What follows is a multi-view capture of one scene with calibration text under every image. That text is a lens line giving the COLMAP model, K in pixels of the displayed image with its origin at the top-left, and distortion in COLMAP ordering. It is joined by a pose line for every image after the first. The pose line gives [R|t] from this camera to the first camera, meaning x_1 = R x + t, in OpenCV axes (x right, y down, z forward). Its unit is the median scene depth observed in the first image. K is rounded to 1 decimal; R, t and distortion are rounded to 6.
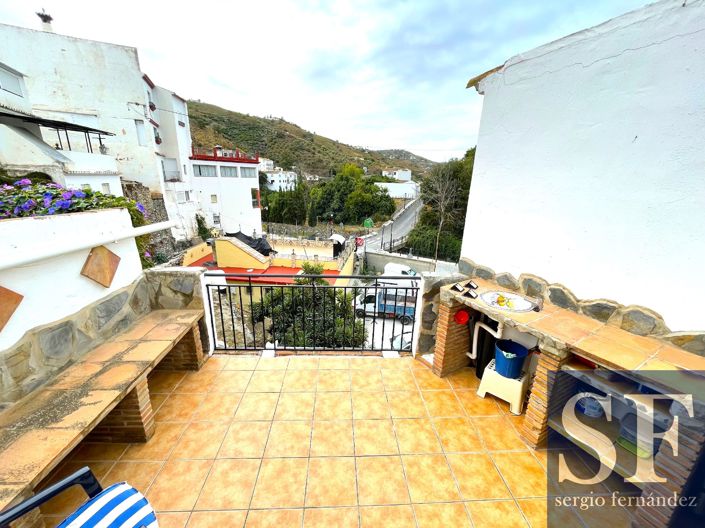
lens RADIAL K [[282.9, 0, 352.4], [0, 282.9, 264.8], [0, 0, 1]] dist [0.000470, -0.000407]
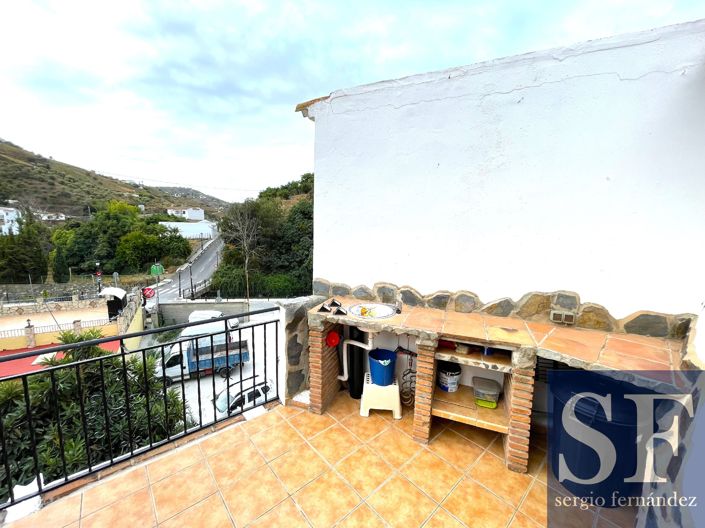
lens RADIAL K [[282.9, 0, 349.6], [0, 282.9, 265.1], [0, 0, 1]] dist [0.000470, -0.000407]
pose [[0.783469, -0.098138, 0.613632, -0.109167], [0.179768, 0.981024, -0.072629, 0.019851], [-0.594860, 0.167214, 0.786244, 0.167149]]
